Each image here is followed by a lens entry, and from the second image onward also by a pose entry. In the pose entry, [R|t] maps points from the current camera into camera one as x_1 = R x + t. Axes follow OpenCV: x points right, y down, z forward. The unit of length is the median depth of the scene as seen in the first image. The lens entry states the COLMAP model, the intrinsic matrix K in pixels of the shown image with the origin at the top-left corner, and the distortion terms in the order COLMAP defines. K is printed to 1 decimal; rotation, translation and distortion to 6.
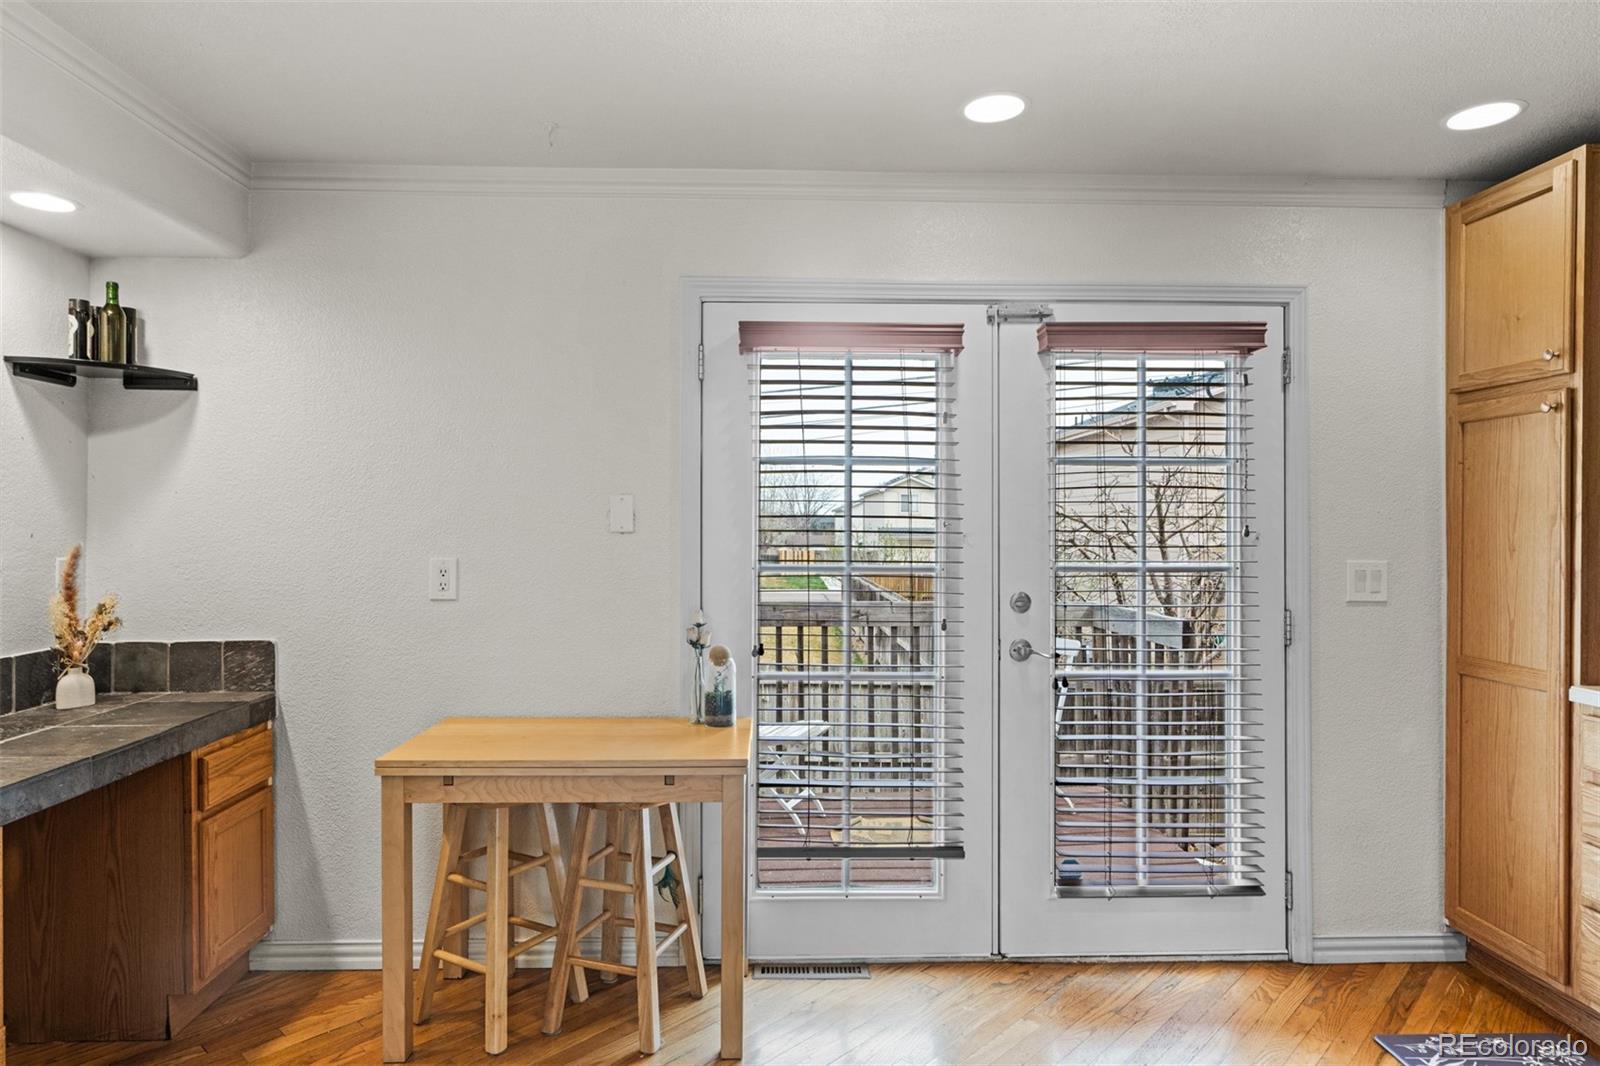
lens RADIAL K [[950.1, 0, 800.0], [0, 950.1, 533.0], [0, 0, 1]] dist [0.003889, 0.002617]
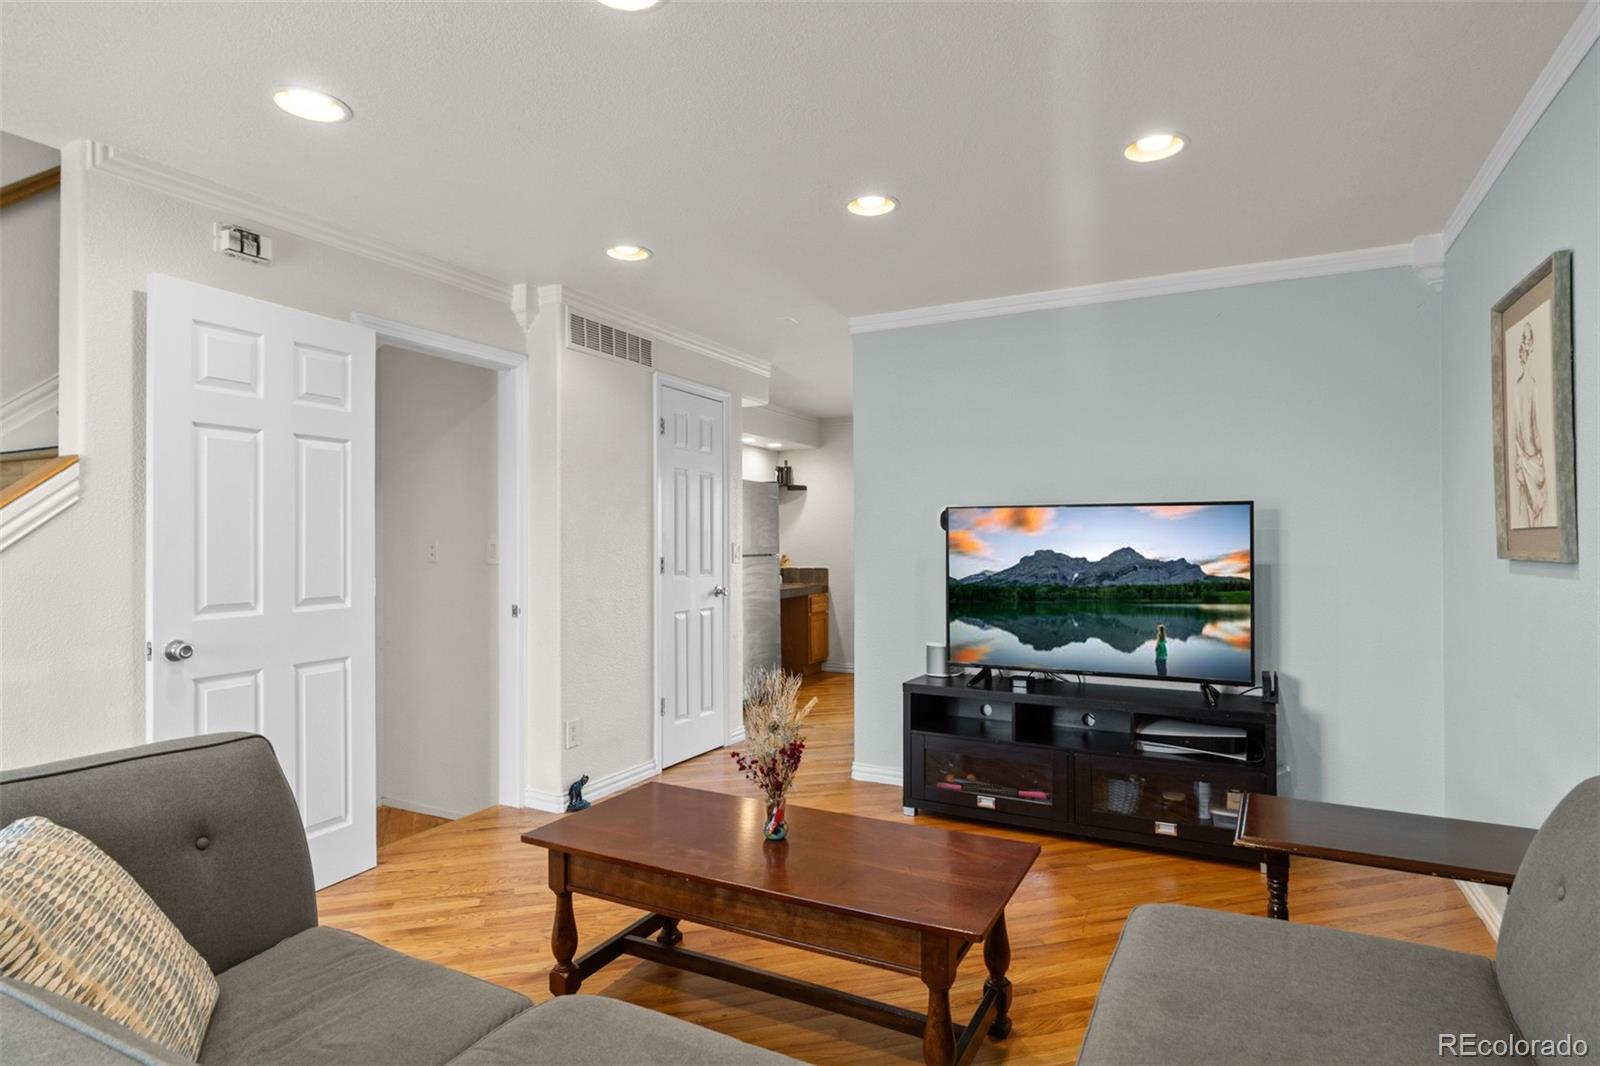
lens RADIAL K [[845.8, 0, 797.0], [0, 845.8, 527.7], [0, 0, 1]] dist [0.000825, 0.001989]
pose [[0.867644, -0.014774, -0.496966, 0.765844], [0.002088, 0.999658, -0.026072, 0.053094], [0.497181, 0.021583, 0.867379, -1.508630]]
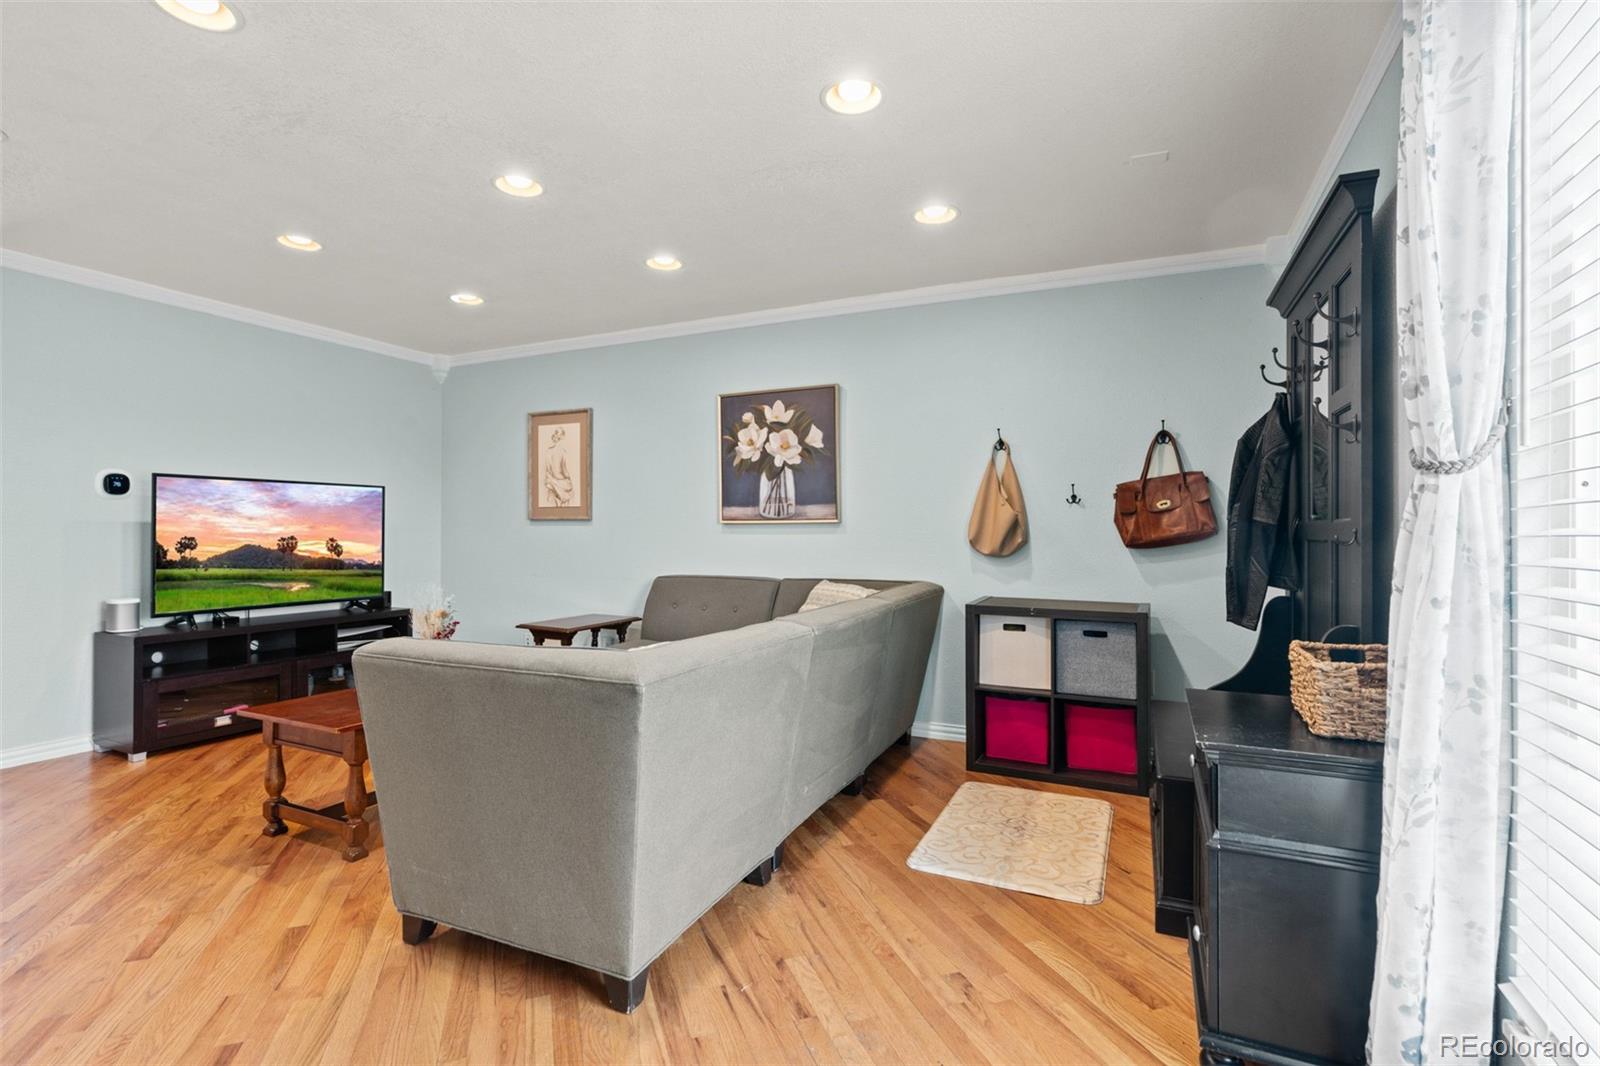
lens RADIAL K [[744.4, 0, 787.8], [0, 744.4, 527.6], [0, 0, 1]] dist [-0.001506, 0.000437]
pose [[0.460291, 0.001823, 0.887766, -0.365820], [0.005668, 0.999971, -0.004992, 0.095601], [-0.887750, 0.007329, 0.460267, -1.791039]]
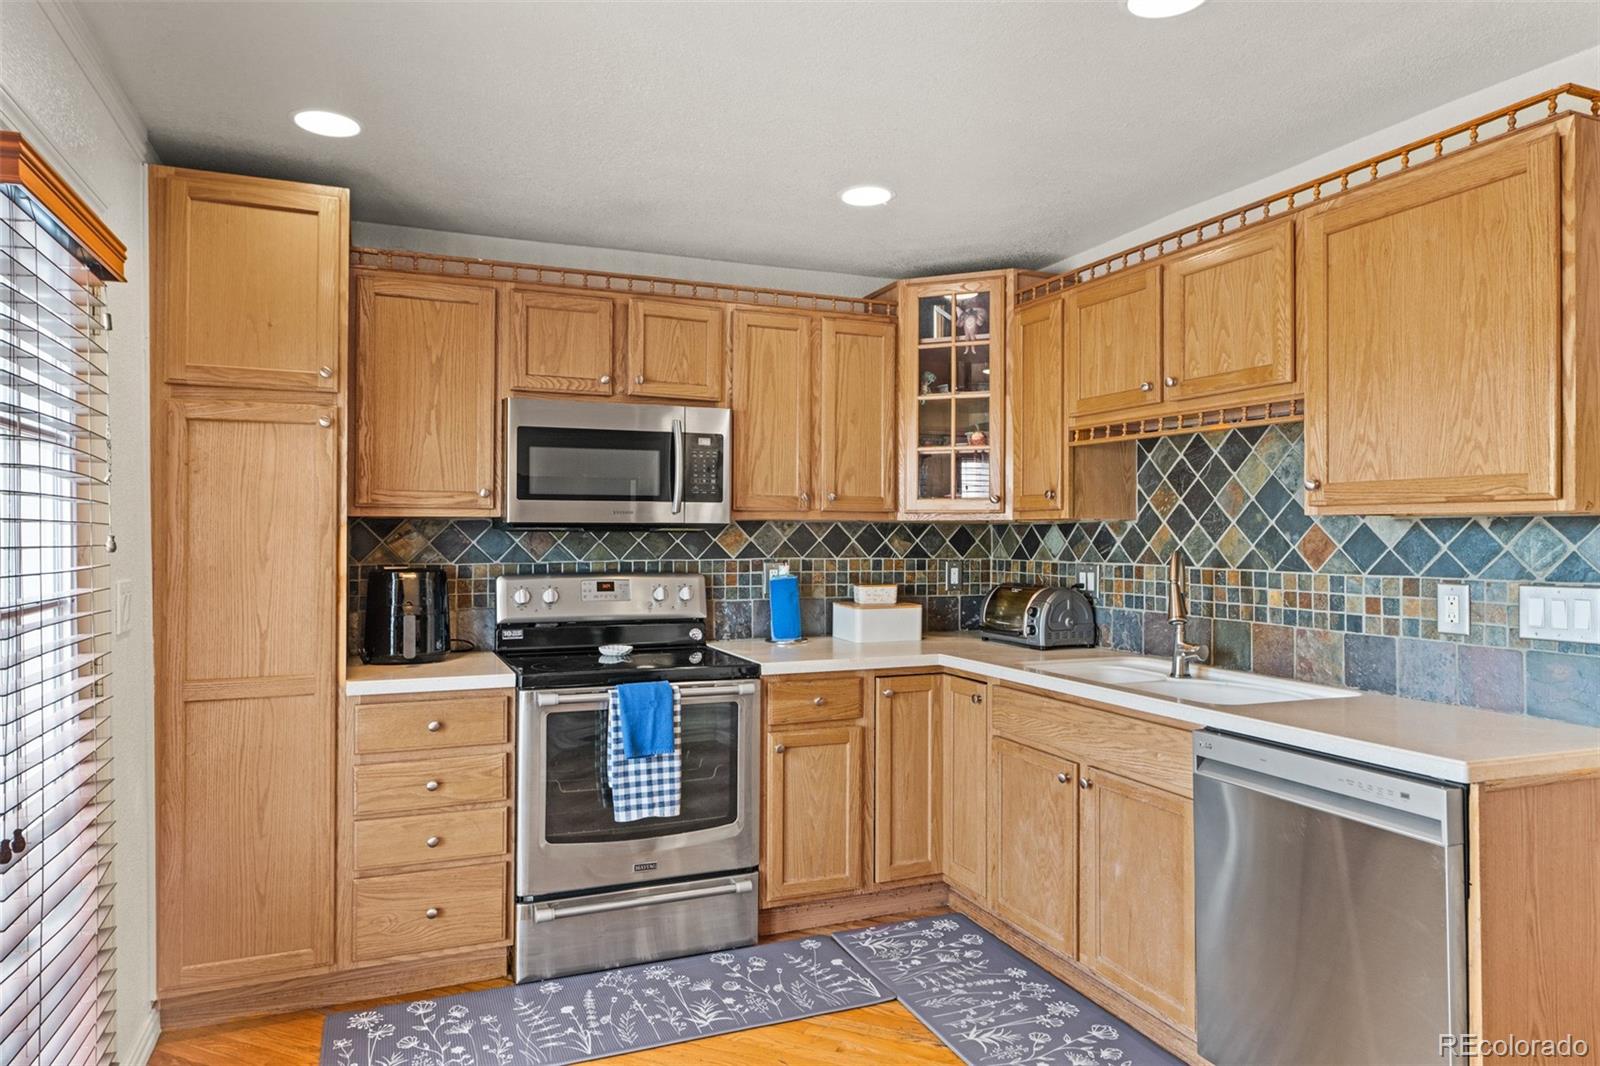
lens RADIAL K [[1000.2, 0, 789.5], [0, 1000.2, 528.3], [0, 0, 1]] dist [0.008353, 0.000203]
pose [[-0.345670, 0.000977, 0.938356, -0.387906], [0.007992, 0.999966, 0.001903, -0.011311], [-0.938322, 0.008157, -0.345666, 0.816915]]
